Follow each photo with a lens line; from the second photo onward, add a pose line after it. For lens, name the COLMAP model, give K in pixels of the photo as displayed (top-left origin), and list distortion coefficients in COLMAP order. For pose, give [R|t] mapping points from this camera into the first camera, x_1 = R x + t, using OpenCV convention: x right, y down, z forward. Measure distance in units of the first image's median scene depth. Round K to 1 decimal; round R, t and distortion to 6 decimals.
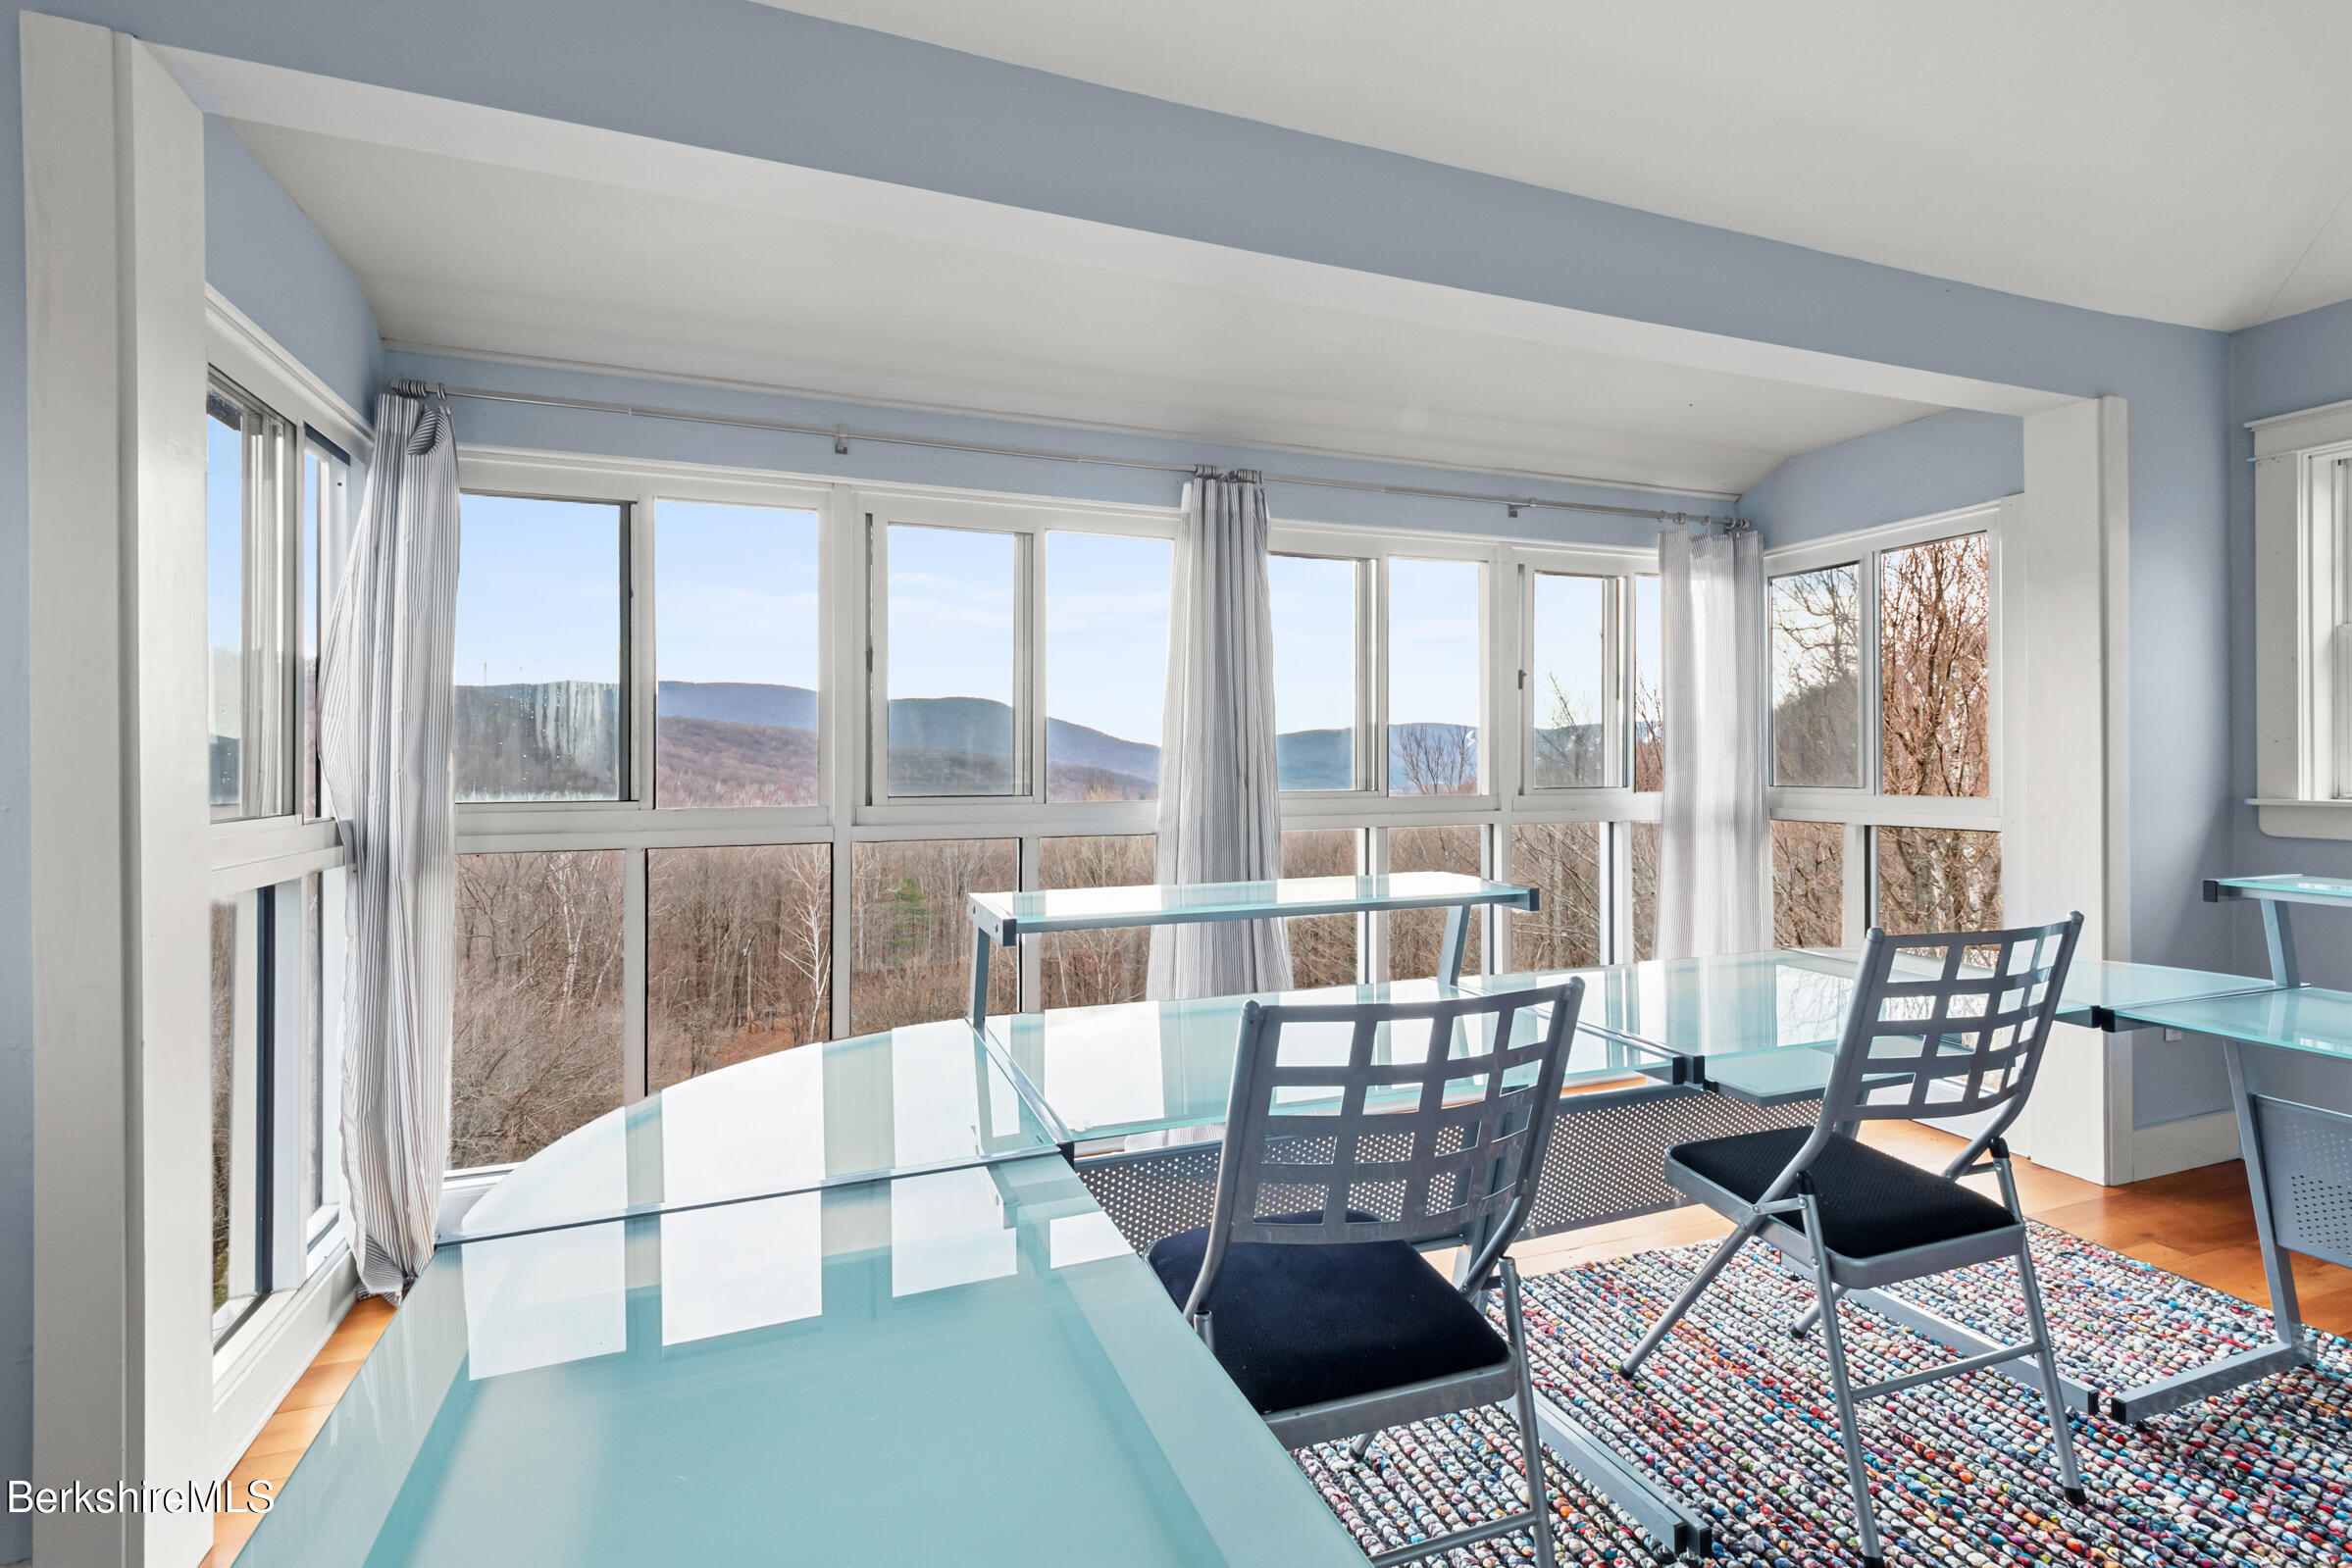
lens RADIAL K [[989.9, 0, 1156.9], [0, 989.9, 760.2], [0, 0, 1]] dist [0.000969, -0.000097]
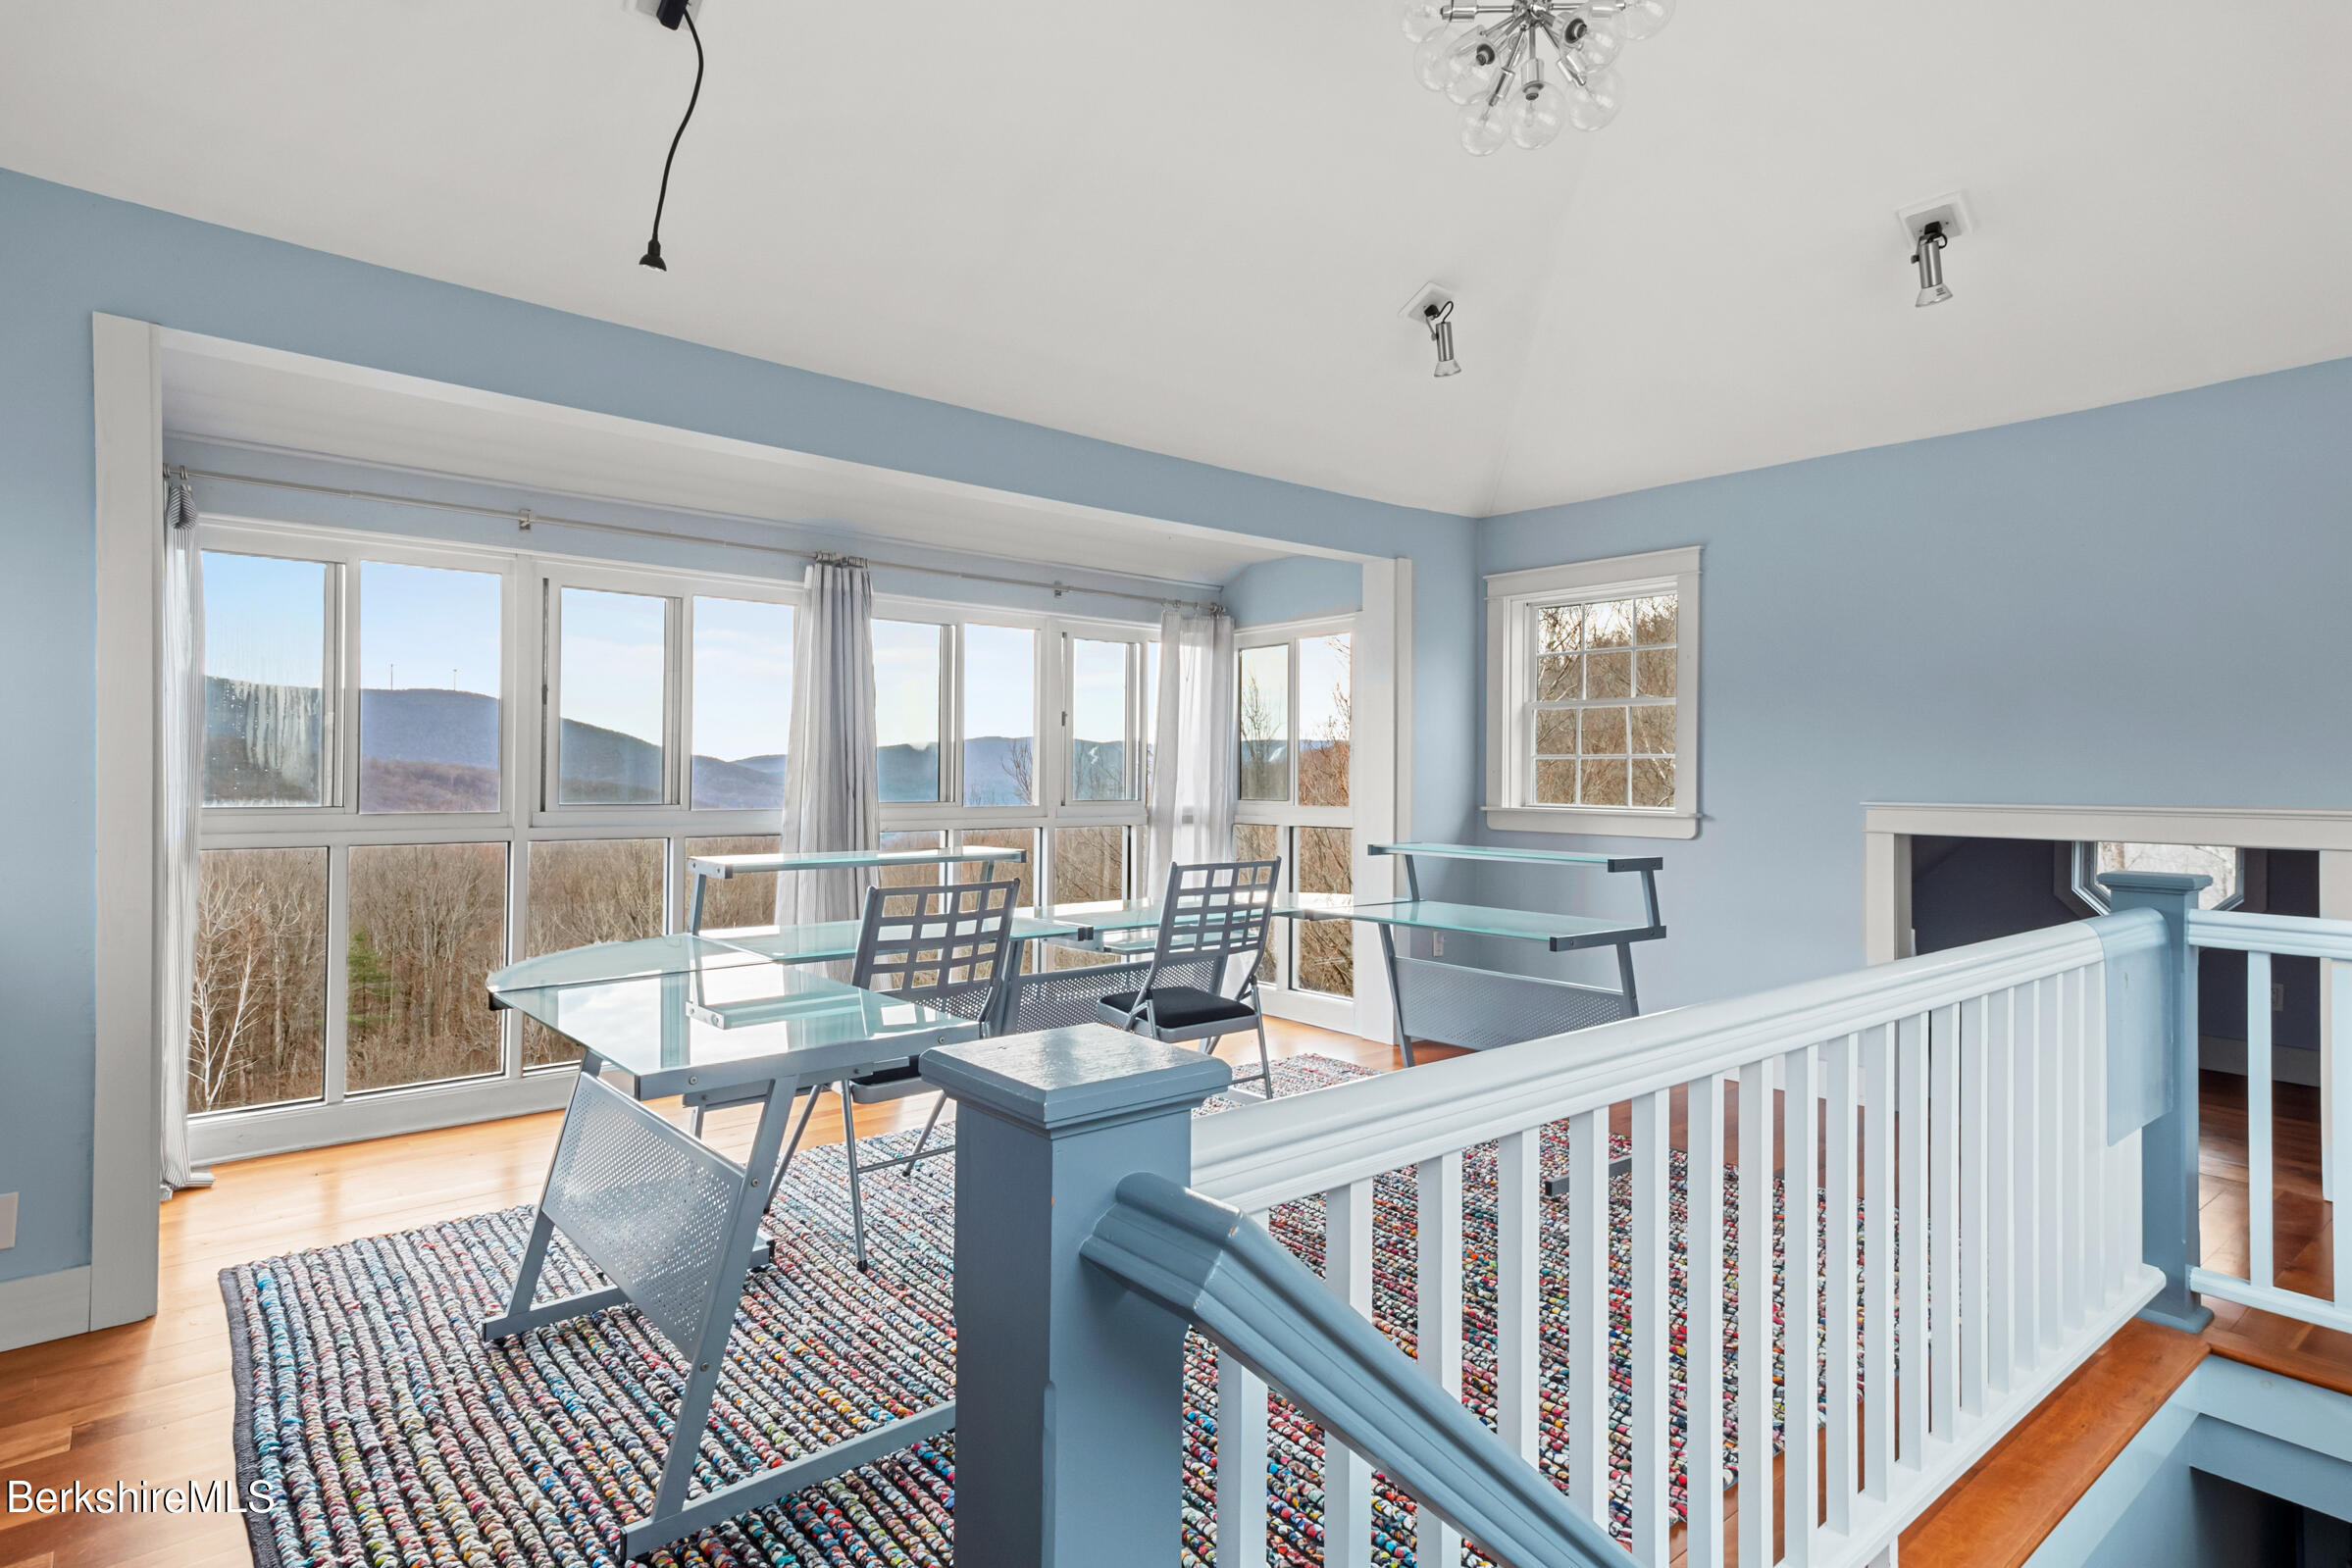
lens RADIAL K [[1265.2, 0, 1165.9], [0, 1265.2, 764.4], [0, 0, 1]] dist [0.019782, 0.000844]
pose [[0.937516, 0.012335, 0.347723, -0.108950], [-0.010132, 0.999915, -0.008152, -0.007983], [-0.347794, 0.004120, 0.937562, -0.751062]]
